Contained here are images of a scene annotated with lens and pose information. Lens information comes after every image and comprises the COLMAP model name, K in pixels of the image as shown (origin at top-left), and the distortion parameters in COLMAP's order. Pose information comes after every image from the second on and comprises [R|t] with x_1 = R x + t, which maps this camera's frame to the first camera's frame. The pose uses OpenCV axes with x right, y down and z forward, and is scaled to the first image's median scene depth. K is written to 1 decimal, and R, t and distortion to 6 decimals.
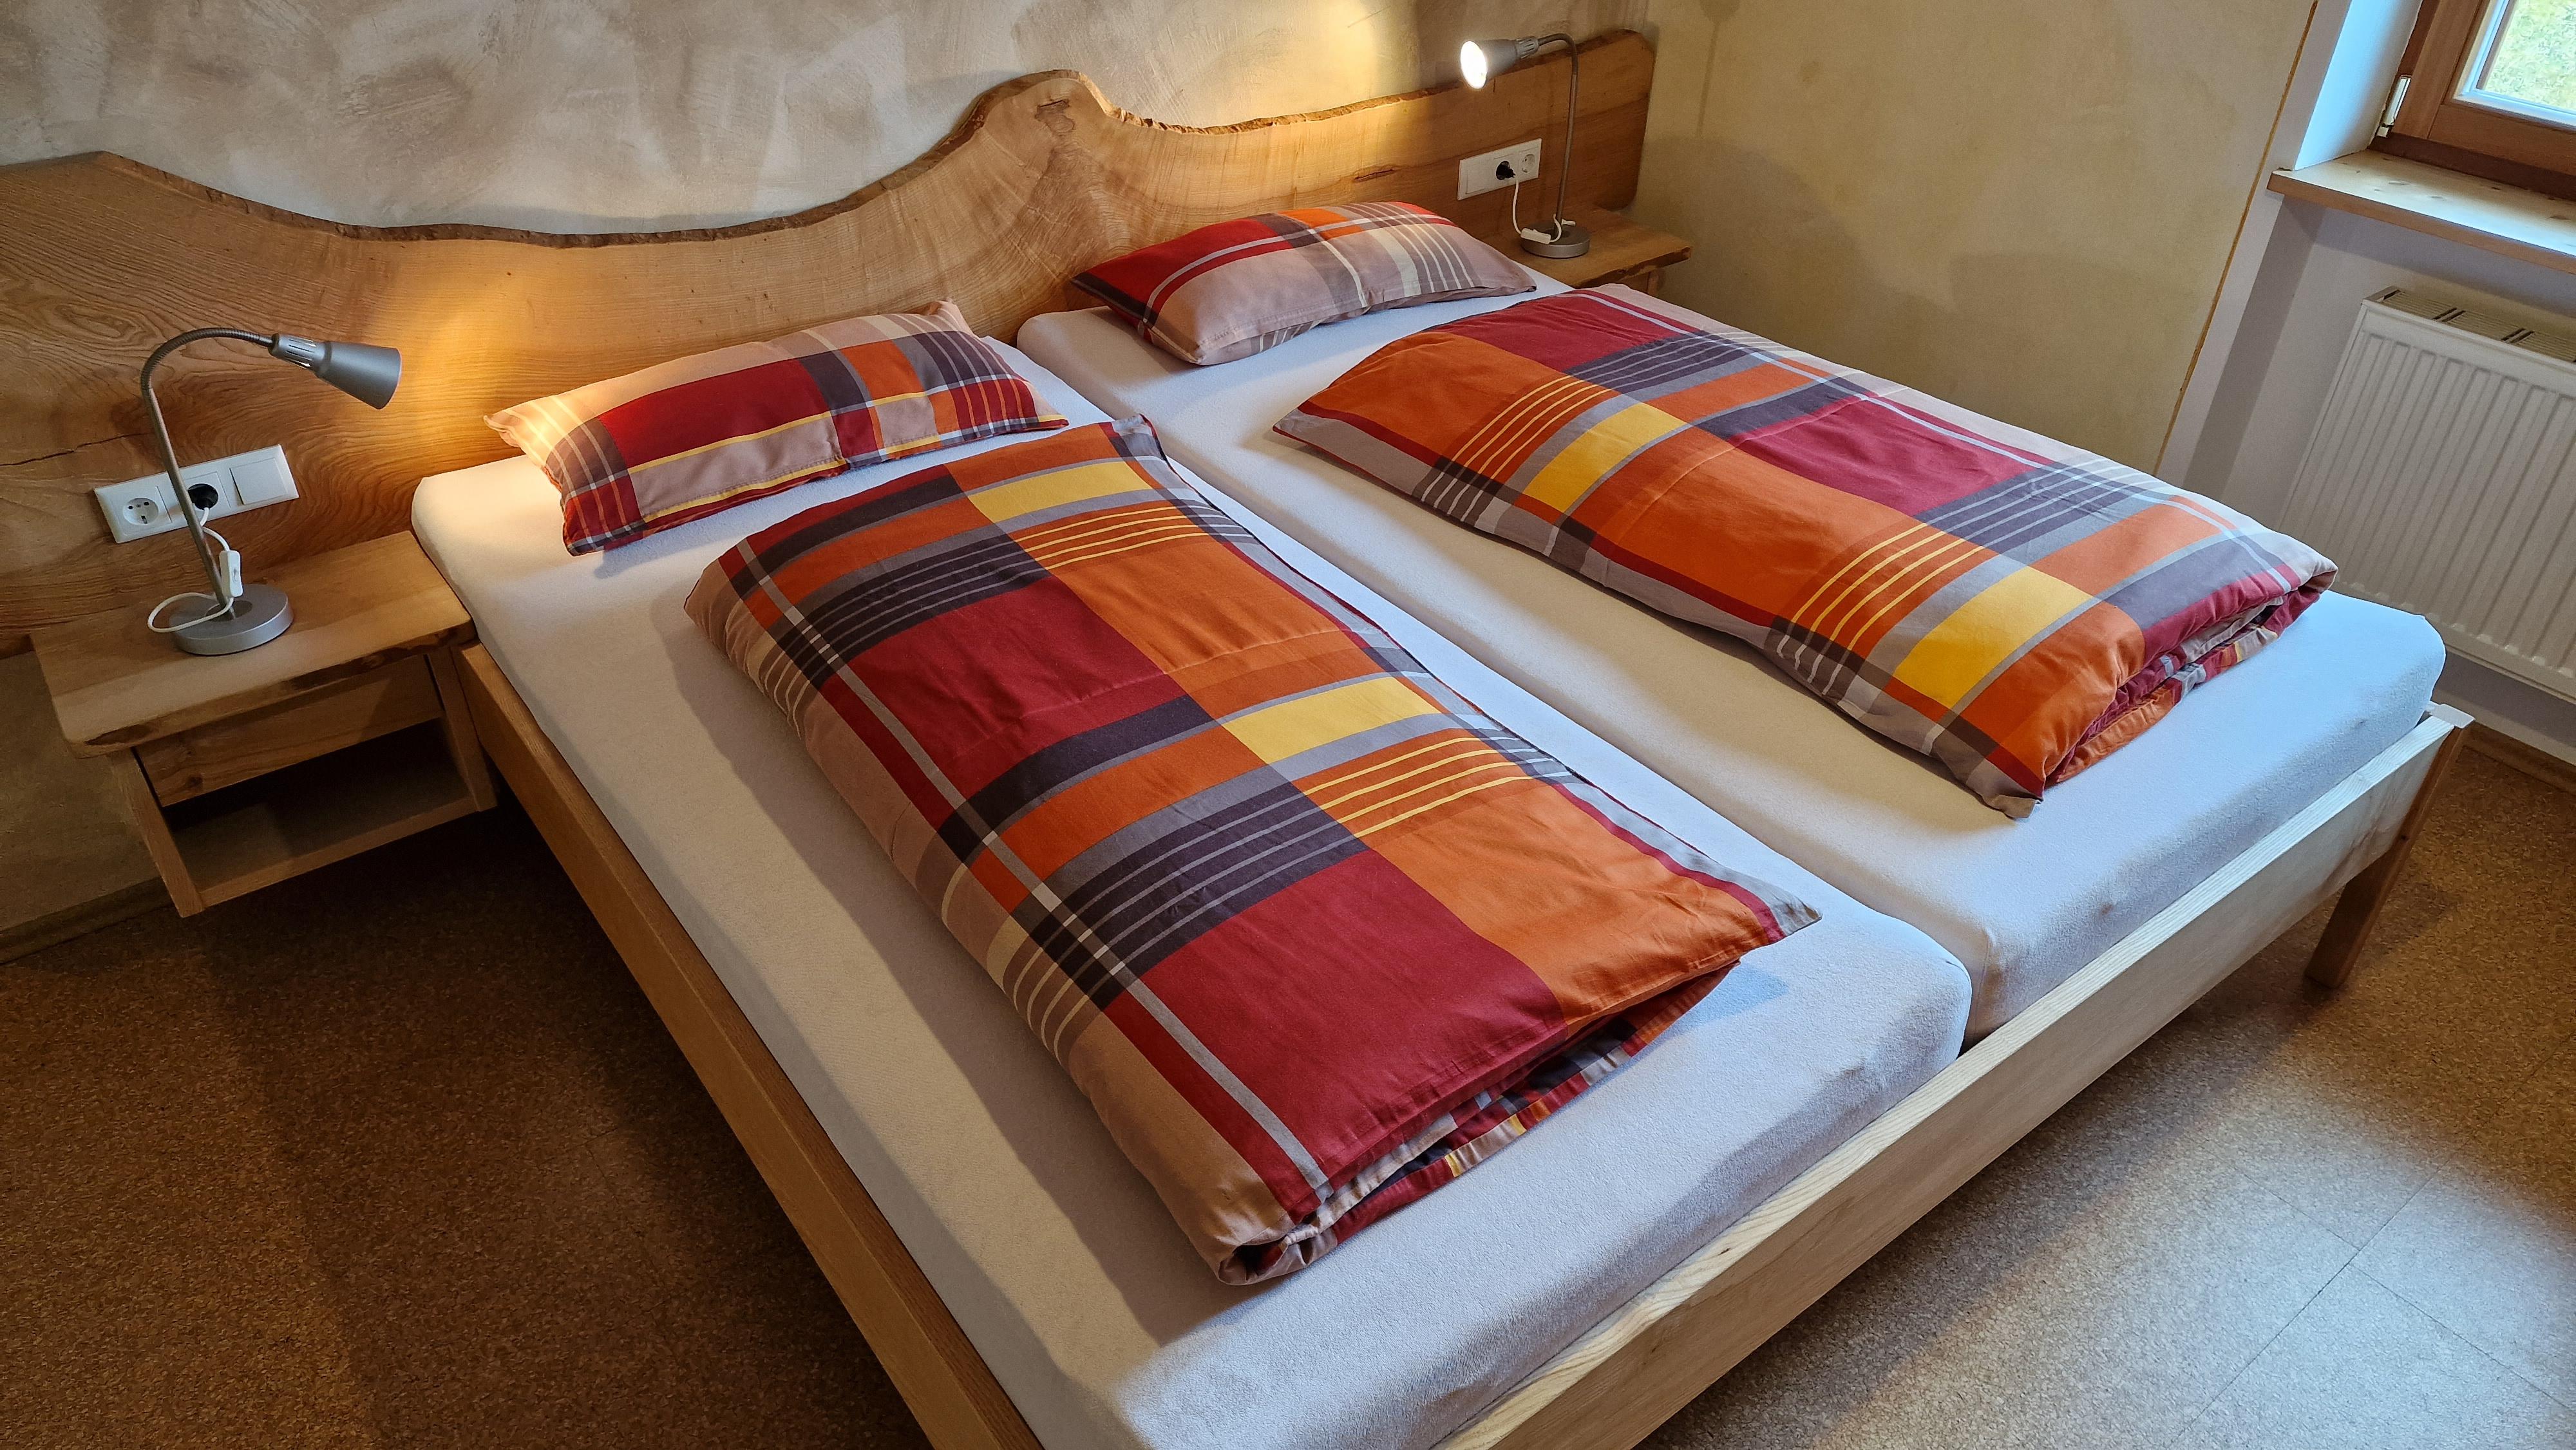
lens RADIAL K [[1744.2, 0, 1286.0], [0, 1744.2, 686.3], [0, 0, 1]] dist [0.062811, -0.049239]
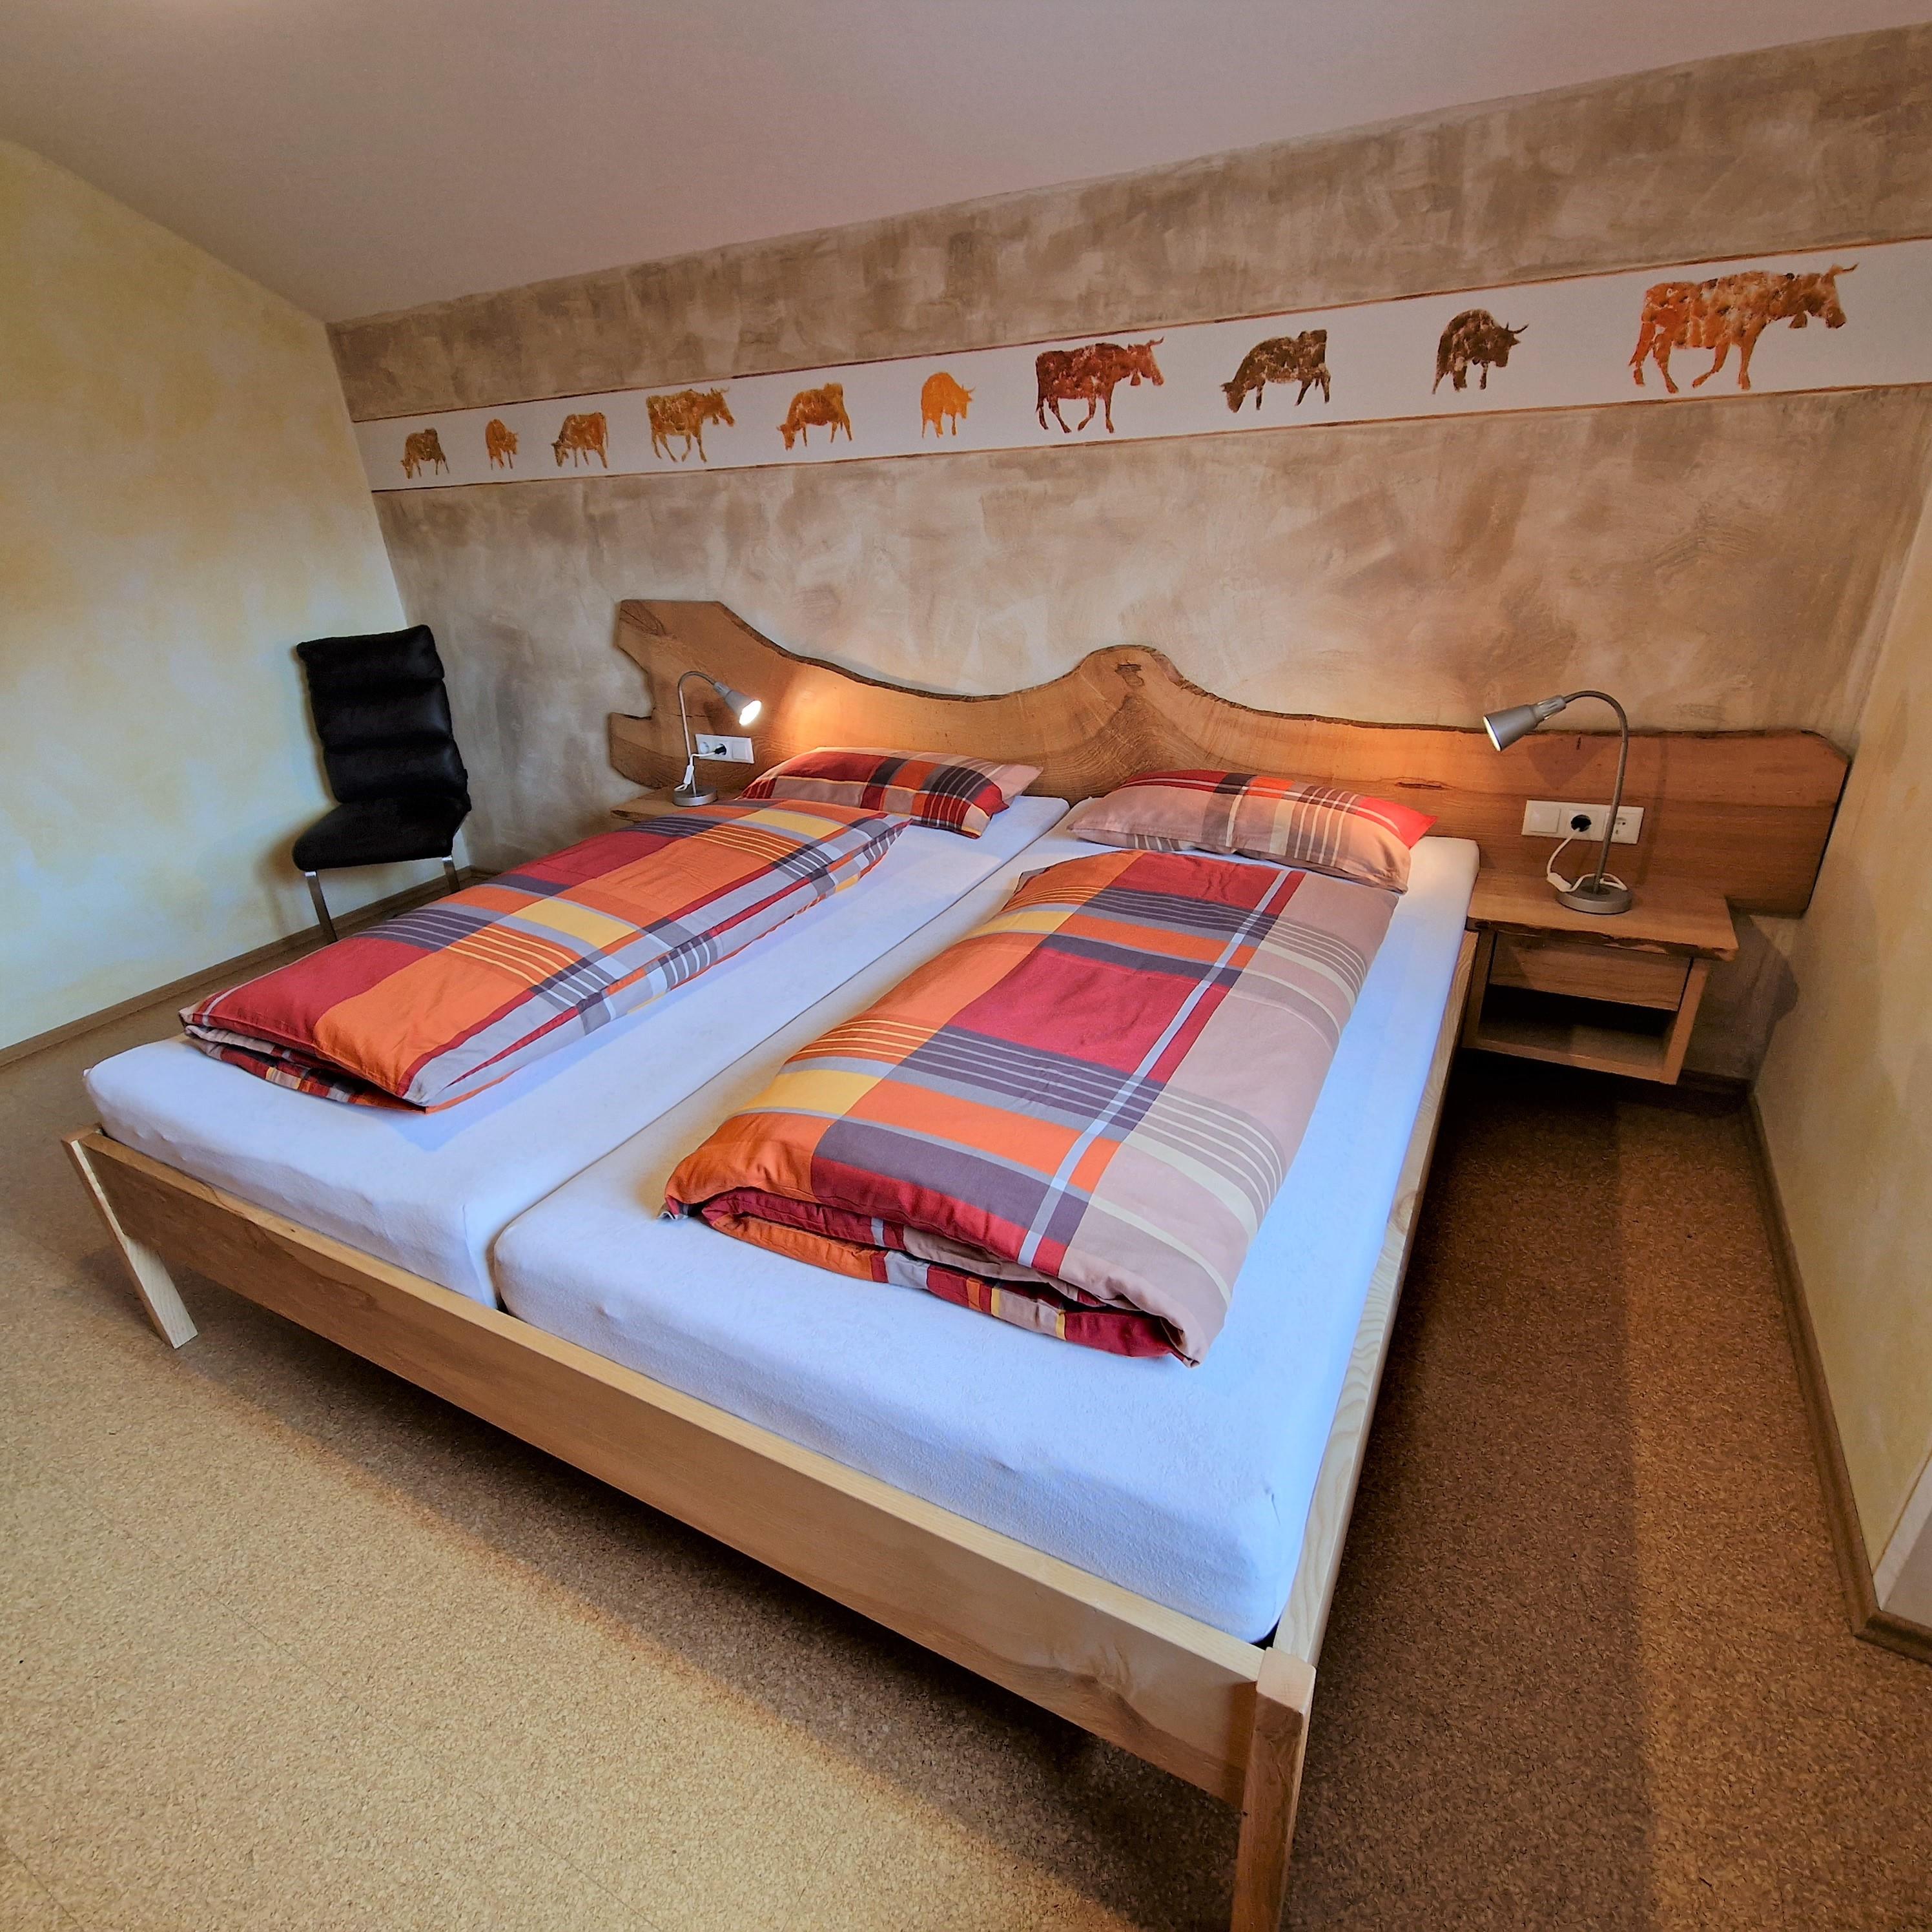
lens RADIAL K [[1056.5, 0, 958.4], [0, 1056.5, 961.5], [0, 0, 1]] dist [0.013796, -0.015695]
pose [[0.411815, 0.354048, -0.839677, 0.741416], [-0.464165, 0.874444, 0.141061, -0.186983], [0.784193, 0.331658, 0.524446, 0.543530]]
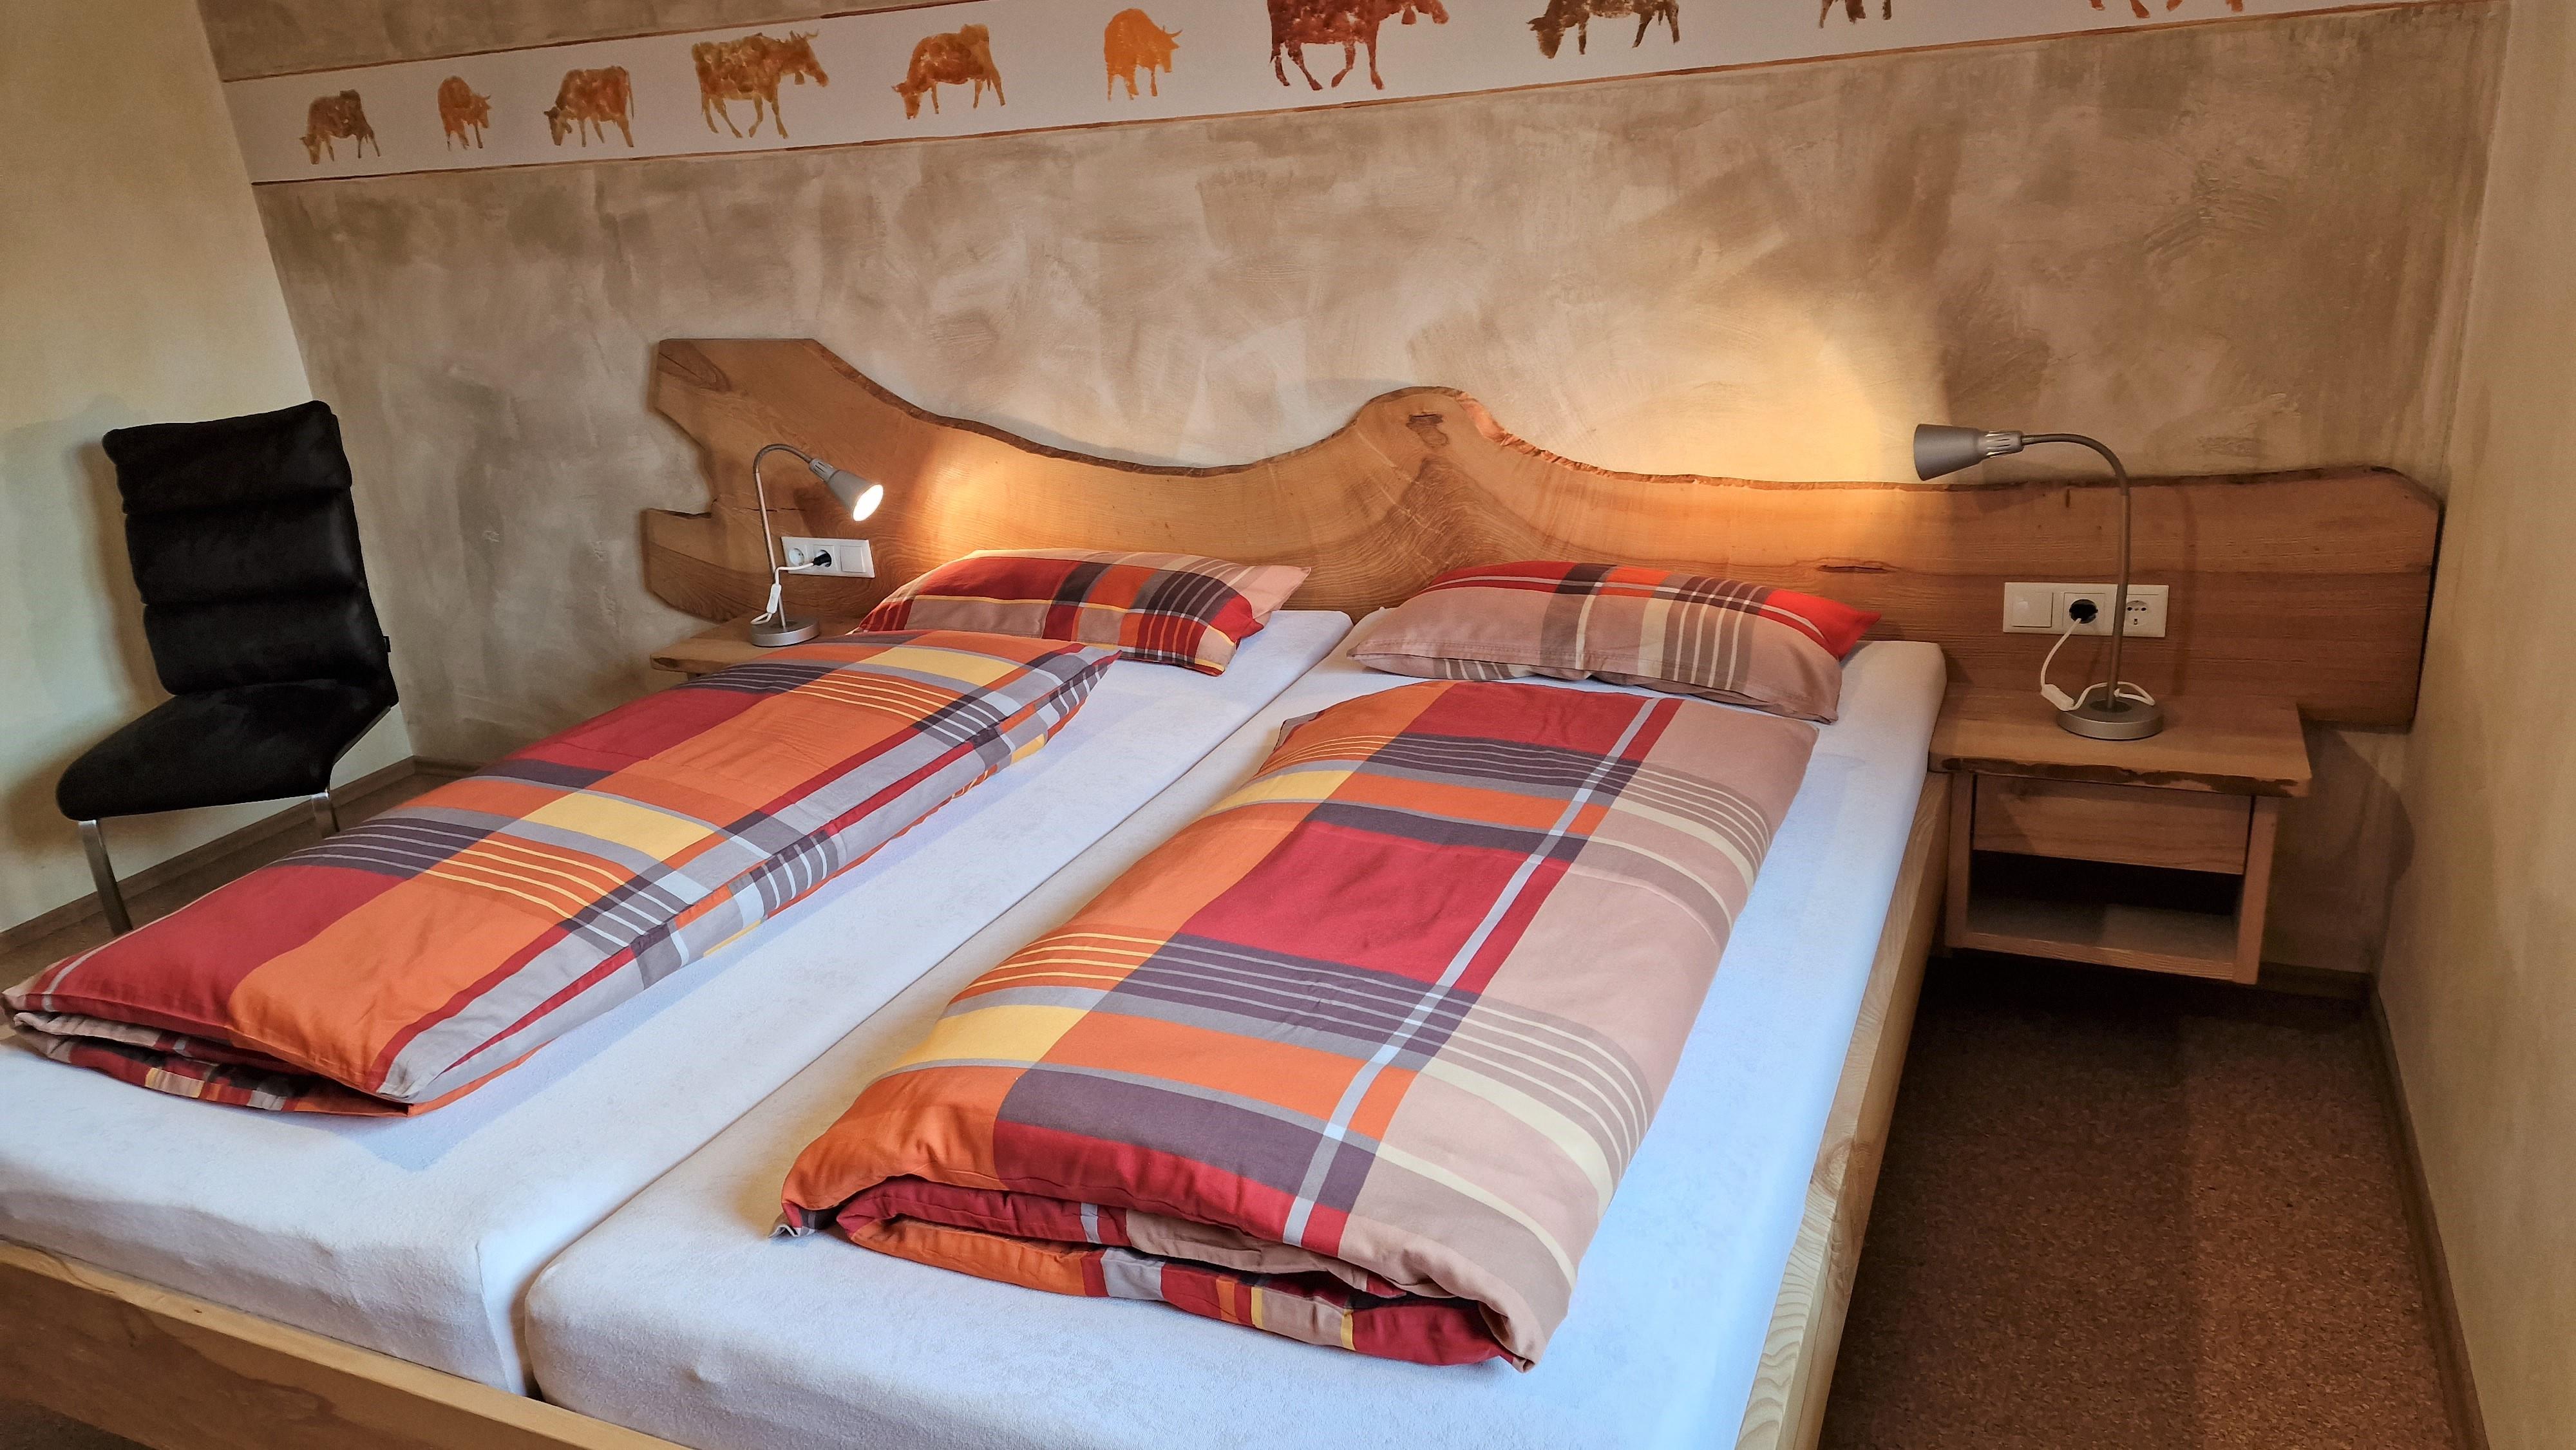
lens RADIAL K [[1707.6, 0, 1298.4], [0, 1707.6, 722.1], [0, 0, 1]] dist [0.124829, -0.142268]
pose [[0.472211, 0.256611, -0.843307, 0.825967], [-0.423729, 0.904987, 0.038112, -0.192232], [0.772962, 0.339337, 0.536079, 0.505185]]
